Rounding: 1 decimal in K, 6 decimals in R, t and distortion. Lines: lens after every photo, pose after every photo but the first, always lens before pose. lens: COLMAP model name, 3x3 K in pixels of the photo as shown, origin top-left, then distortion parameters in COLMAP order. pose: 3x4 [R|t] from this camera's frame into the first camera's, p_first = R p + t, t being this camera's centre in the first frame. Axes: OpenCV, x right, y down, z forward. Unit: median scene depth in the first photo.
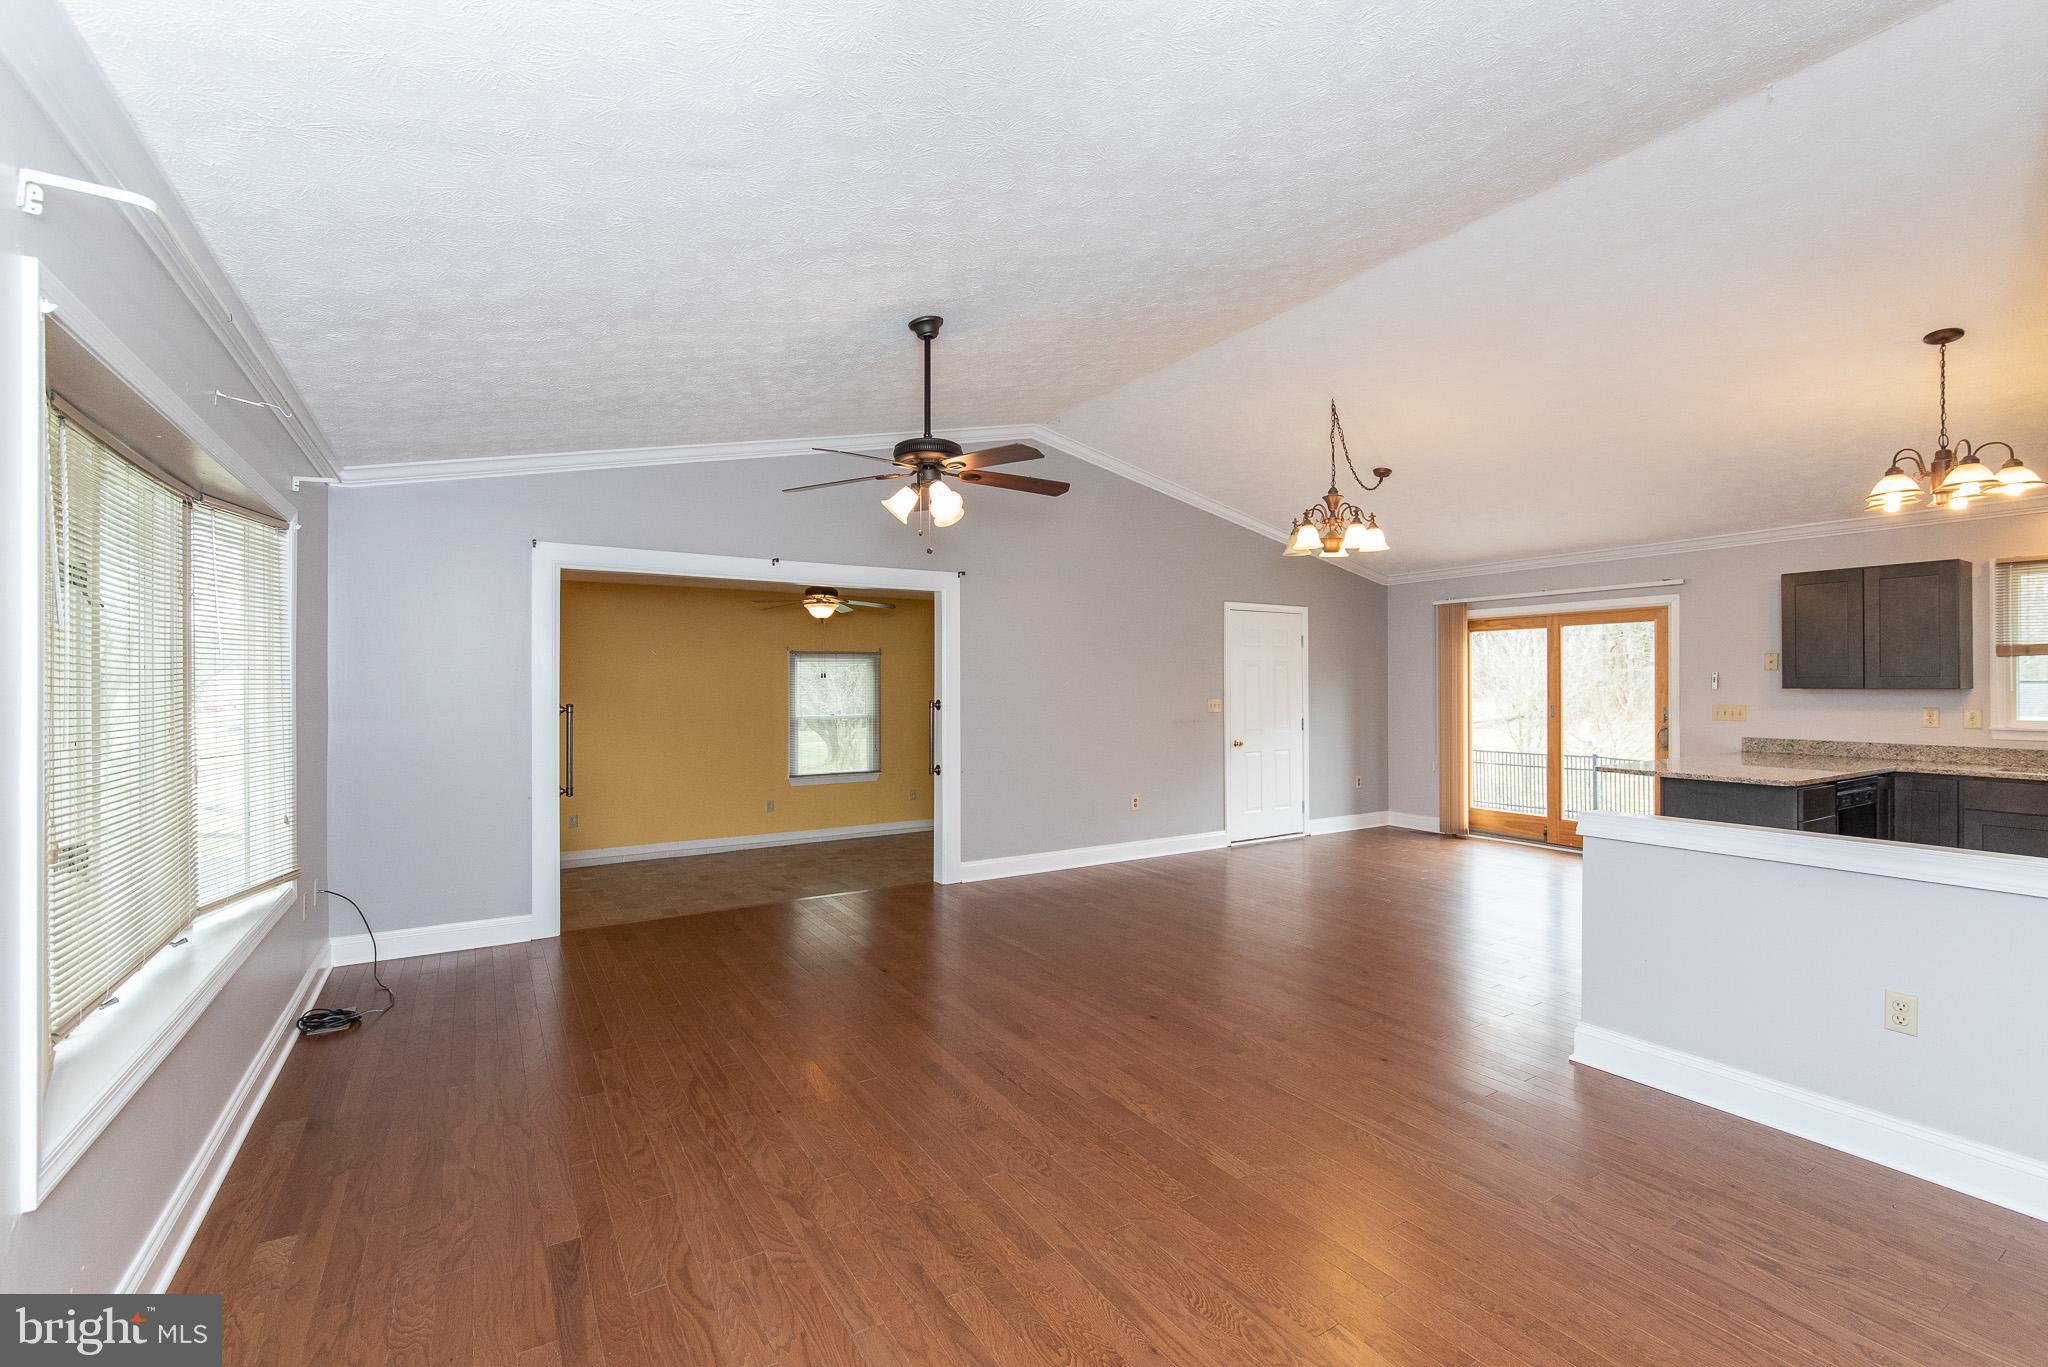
lens RADIAL K [[884.2, 0, 1034.2], [0, 884.2, 686.5], [0, 0, 1]] dist [-0.004253, -0.000333]
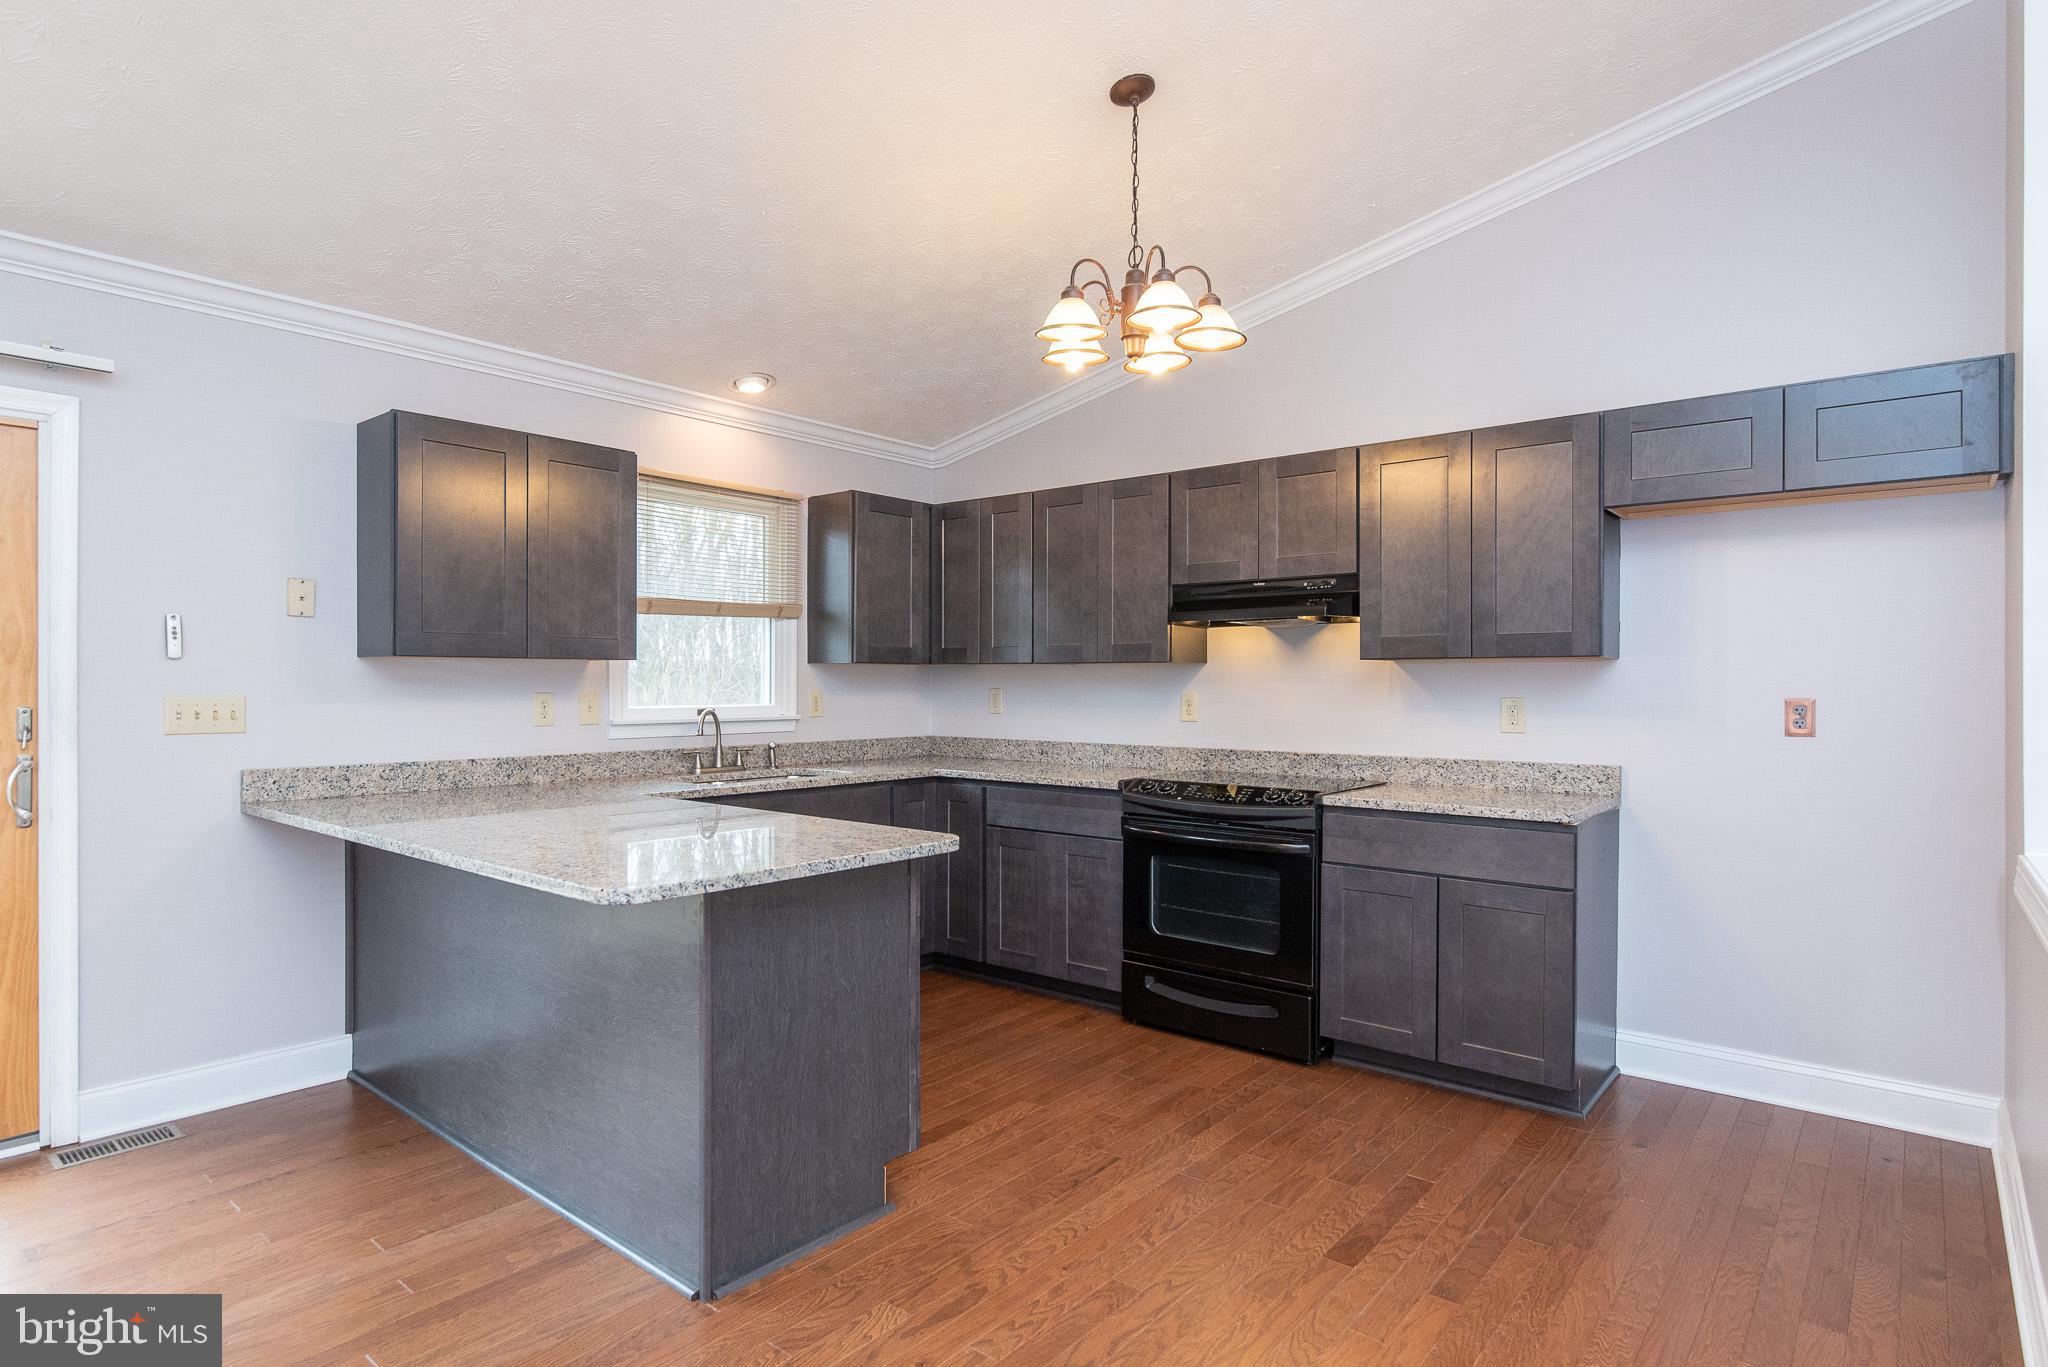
lens RADIAL K [[1094.3, 0, 978.8], [0, 1094.3, 681.6], [0, 0, 1]] dist [-0.005364, -0.000930]
pose [[-0.296860, 0.002016, 0.954919, 0.182737], [0.000223, 0.999998, -0.002042, 0.014718], [-0.954921, -0.000393, -0.296860, 0.767404]]
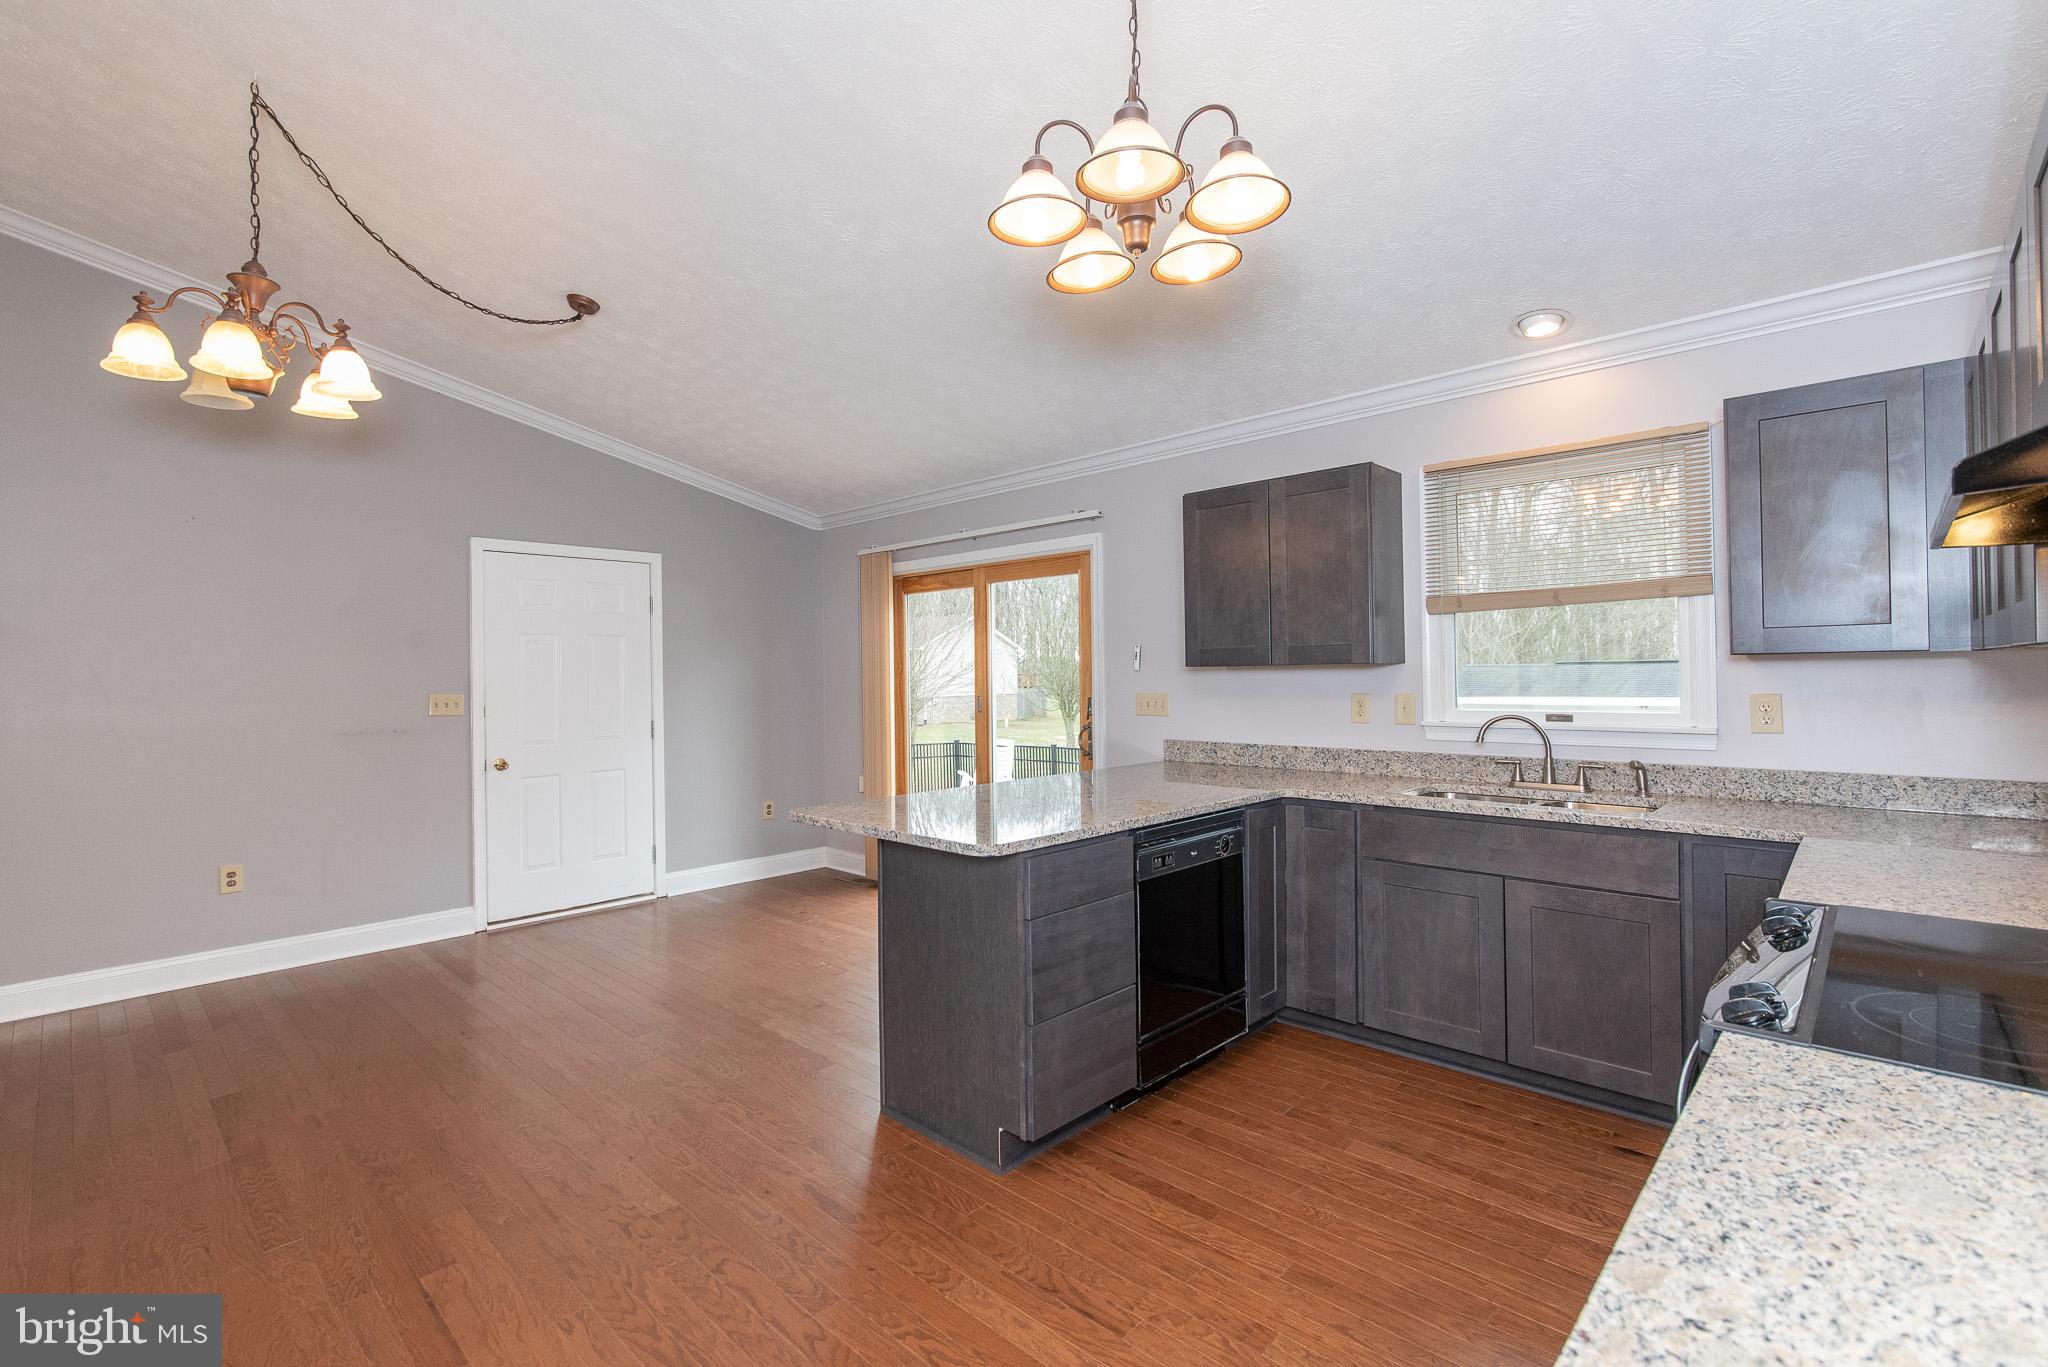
lens RADIAL K [[915.7, 0, 1026.7], [0, 915.7, 665.9], [0, 0, 1]] dist [-0.003101, -0.000685]
pose [[0.968680, -0.007508, 0.248201, 0.492653], [0.010789, 0.999871, -0.011861, 0.007277], [-0.248080, 0.014167, 0.968636, 0.320130]]
